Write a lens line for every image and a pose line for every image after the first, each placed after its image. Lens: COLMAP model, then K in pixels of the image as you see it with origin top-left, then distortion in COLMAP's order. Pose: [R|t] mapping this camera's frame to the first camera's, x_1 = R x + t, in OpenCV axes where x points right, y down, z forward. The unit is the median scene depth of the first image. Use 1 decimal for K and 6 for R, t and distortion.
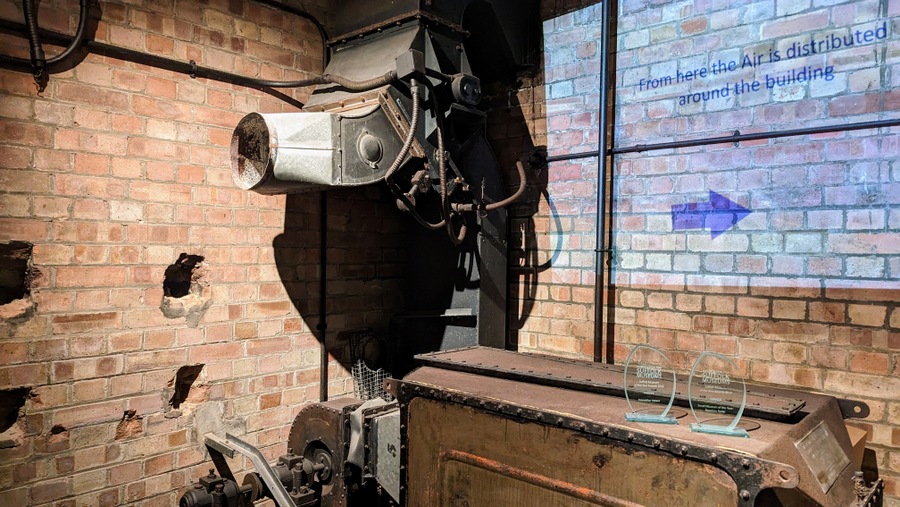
lens RADIAL K [[639.6, 0, 450.2], [0, 639.6, 252.4], [0, 0, 1]] dist [0.001312, 0.000456]
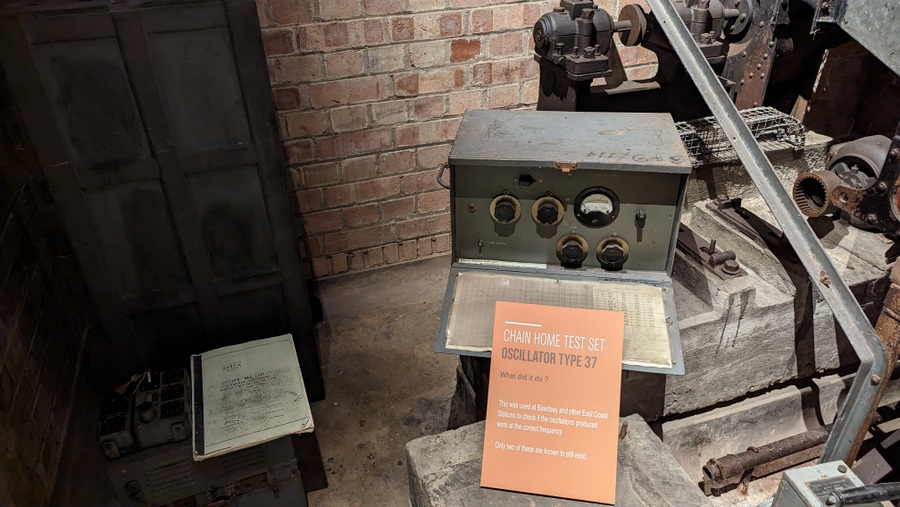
lens RADIAL K [[639.6, 0, 450.7], [0, 639.6, 255.1], [0, 0, 1]] dist [0.001312, 0.000456]
pose [[0.868622, 0.228311, -0.439739, -0.117978], [0.040144, 0.852162, 0.521736, 0.208561], [0.493847, -0.470844, 0.731041, 0.280794]]
